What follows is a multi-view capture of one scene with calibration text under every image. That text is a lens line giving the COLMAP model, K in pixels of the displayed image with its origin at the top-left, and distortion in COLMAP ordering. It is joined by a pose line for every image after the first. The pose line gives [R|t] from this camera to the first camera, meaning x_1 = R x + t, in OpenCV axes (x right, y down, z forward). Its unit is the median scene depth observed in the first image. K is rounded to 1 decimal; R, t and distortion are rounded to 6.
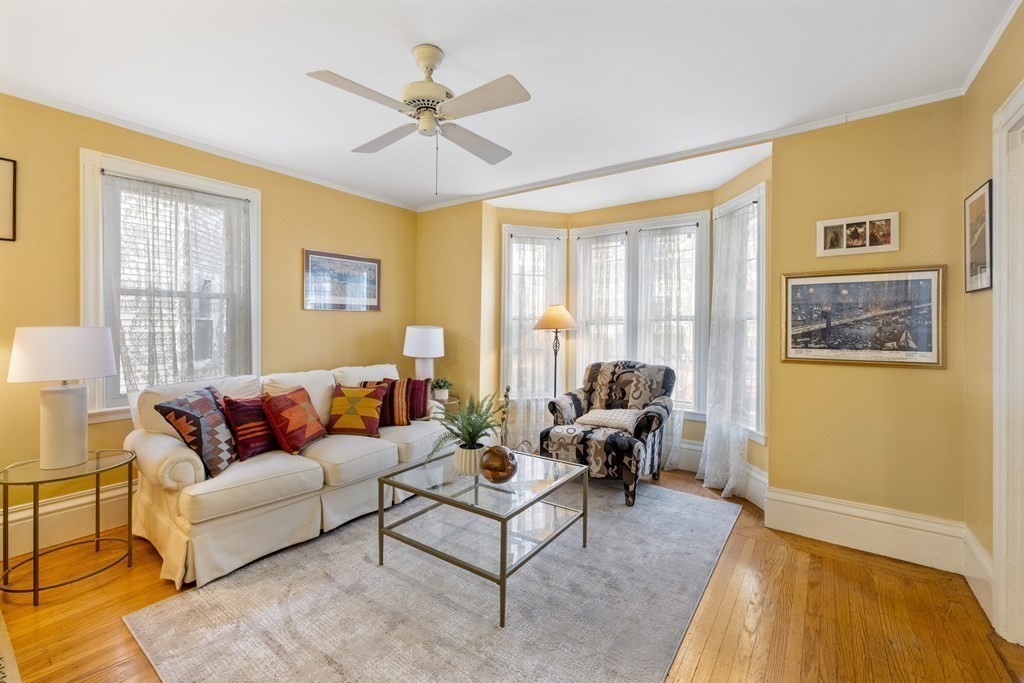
lens RADIAL K [[432.2, 0, 512.9], [0, 432.2, 321.9], [0, 0, 1]] dist [-0.000747, -0.000124]
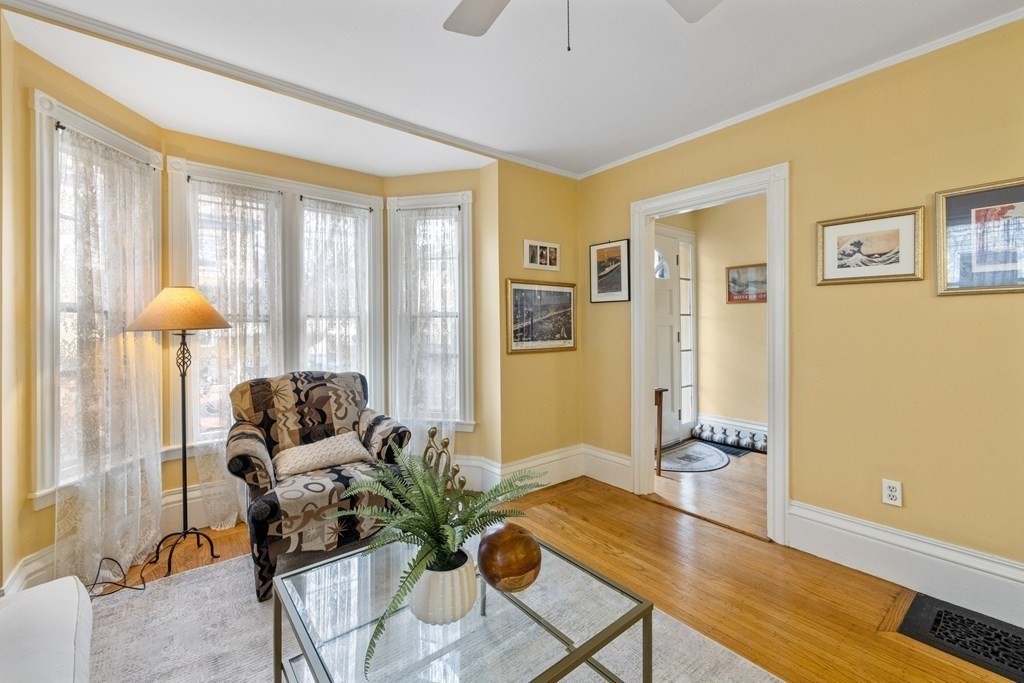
lens RADIAL K [[432.2, 0, 498.2], [0, 432.2, 326.6], [0, 0, 1]] dist [-0.000747, -0.000124]
pose [[0.280141, -0.007187, 0.959932, -0.401636], [-0.005436, 0.999944, 0.009073, 0.006630], [-0.959943, -0.007760, 0.280086, 0.561041]]
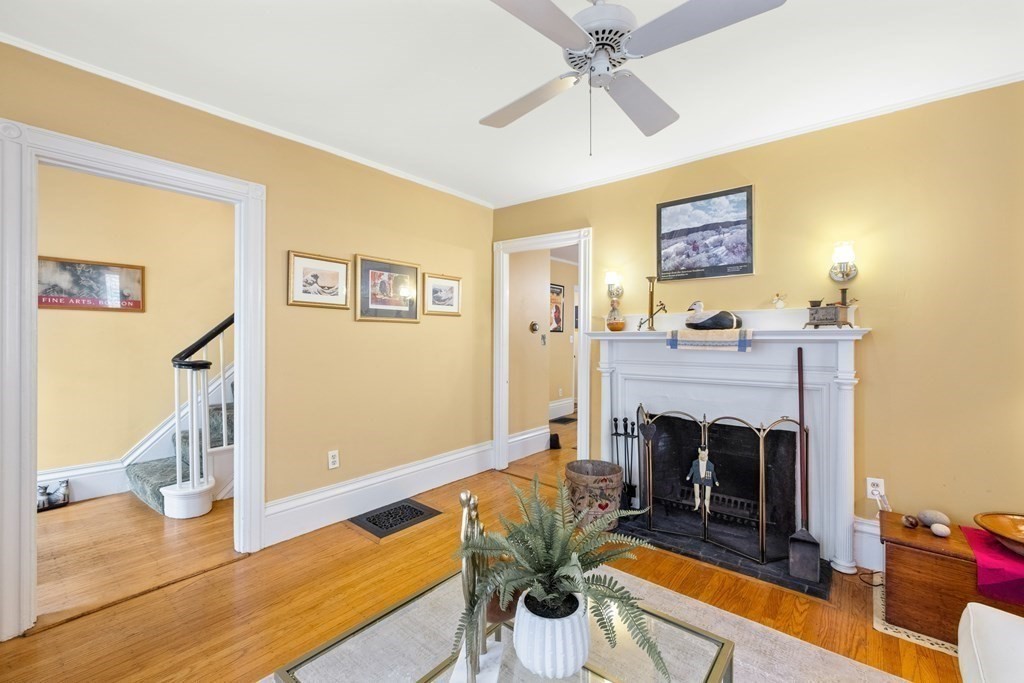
lens RADIAL K [[432.2, 0, 507.5], [0, 432.2, 341.4], [0, 0, 1]] dist [-0.000747, -0.000124]
pose [[-0.997933, -0.005786, 0.063999, -0.058686], [-0.005899, 0.999981, -0.001573, 0.009946], [-0.063988, -0.001947, -0.997949, 1.024685]]
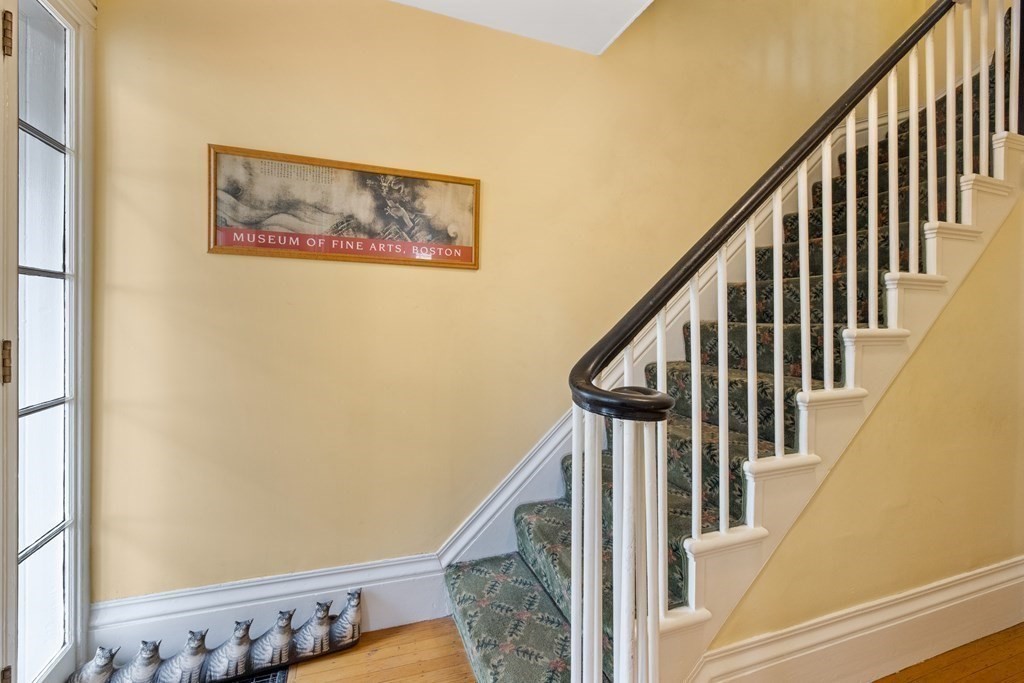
lens RADIAL K [[432.2, 0, 508.6], [0, 432.2, 319.8], [0, 0, 1]] dist [-0.000747, -0.000124]
pose [[-0.832413, -0.023369, 0.553663, 0.559476], [-0.027521, 0.999621, 0.000816, 0.004469], [-0.553472, -0.014559, -0.832740, 0.458479]]
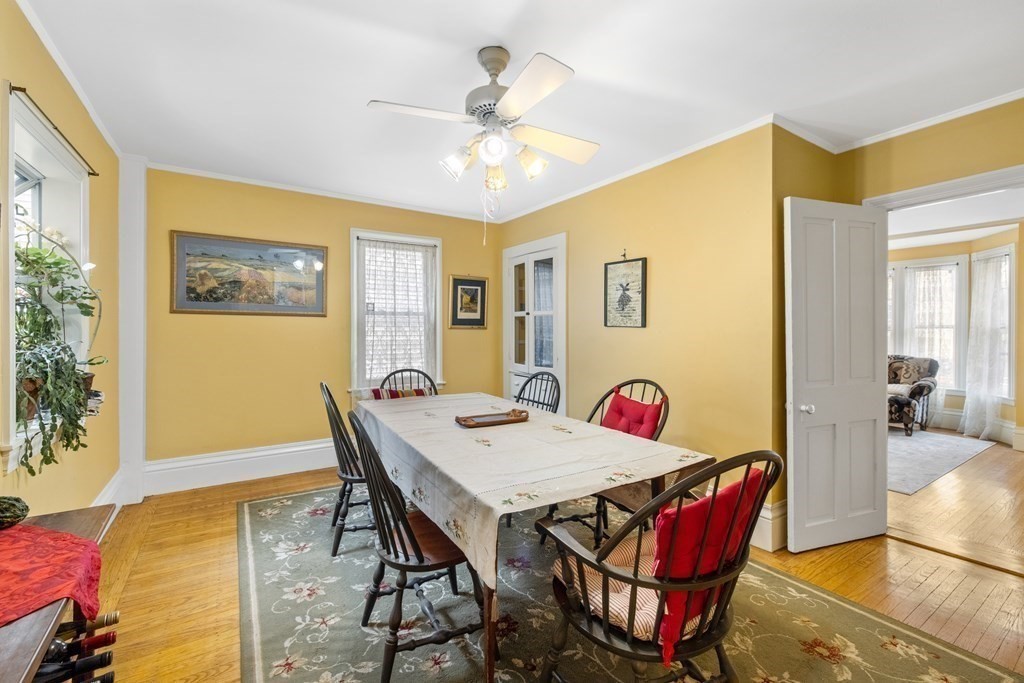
lens RADIAL K [[432.2, 0, 503.6], [0, 432.2, 325.1], [0, 0, 1]] dist [-0.000747, -0.000124]
pose [[0.926613, -0.002783, -0.376007, -0.521592], [0.003122, 0.999995, 0.000293, -0.022796], [0.376005, -0.001445, 0.926617, -1.090095]]
